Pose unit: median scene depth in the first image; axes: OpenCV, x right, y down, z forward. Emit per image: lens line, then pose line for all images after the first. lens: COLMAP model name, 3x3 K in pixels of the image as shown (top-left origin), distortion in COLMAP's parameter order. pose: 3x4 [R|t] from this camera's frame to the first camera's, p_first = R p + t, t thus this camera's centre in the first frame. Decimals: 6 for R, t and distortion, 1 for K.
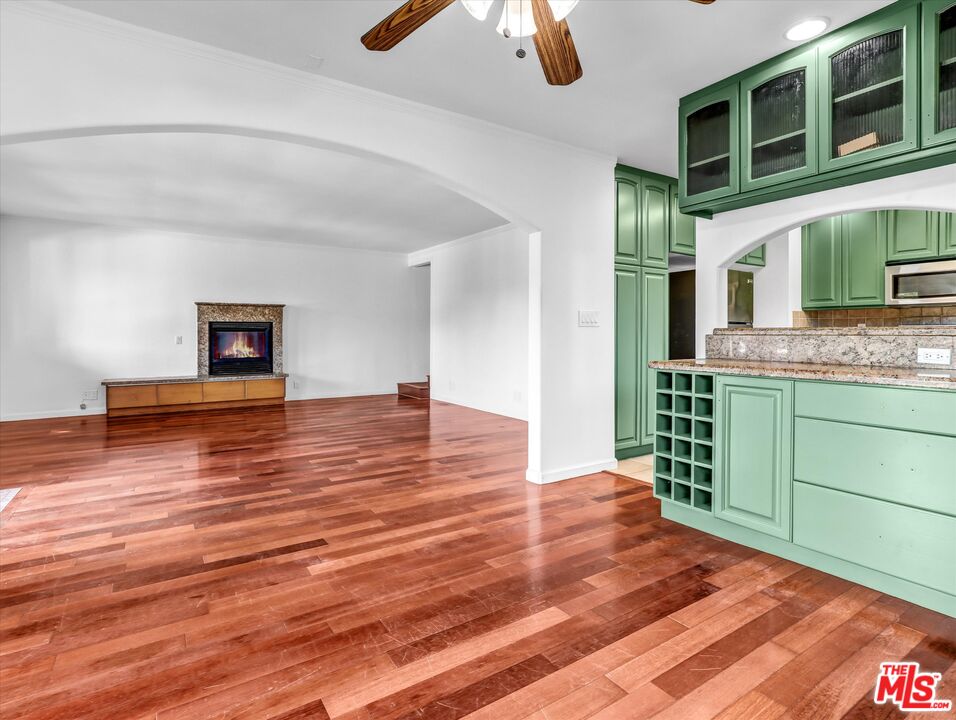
lens RADIAL K [[497.3, 0, 477.4], [0, 497.3, 332.8], [0, 0, 1]] dist [0.000200, 0.000052]
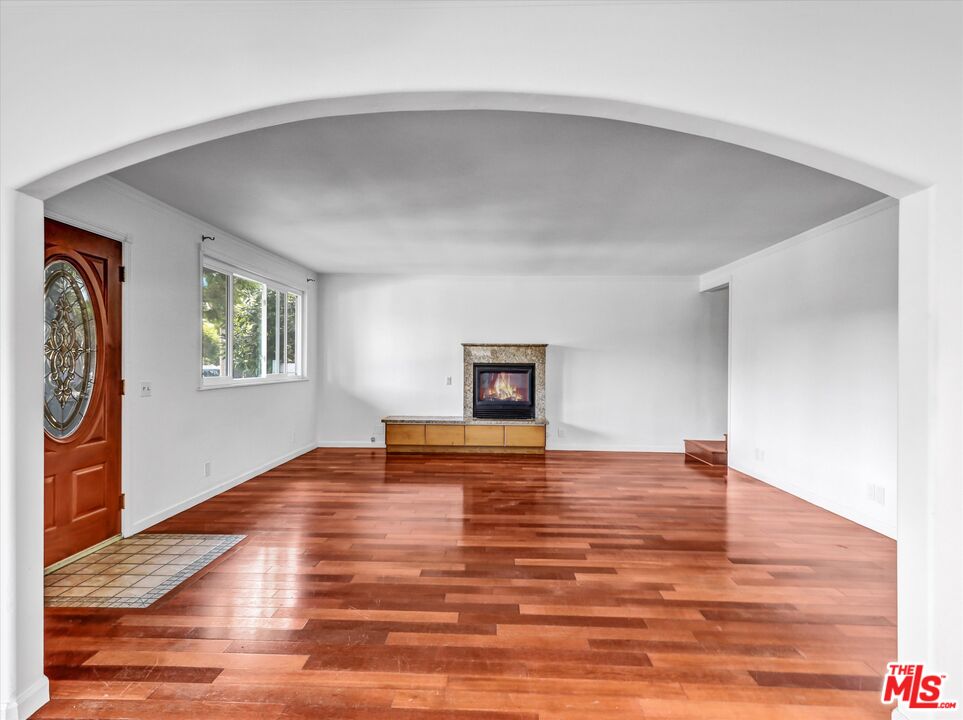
lens RADIAL K [[486.3, 0, 481.5], [0, 486.3, 360.0], [0, 0, 1]] dist [-0.003481, -0.001353]
pose [[0.818694, 0.007162, -0.574185, 0.023508], [-0.010508, 0.999942, -0.002511, -0.025655], [0.574133, 0.008089, 0.818722, 0.222570]]
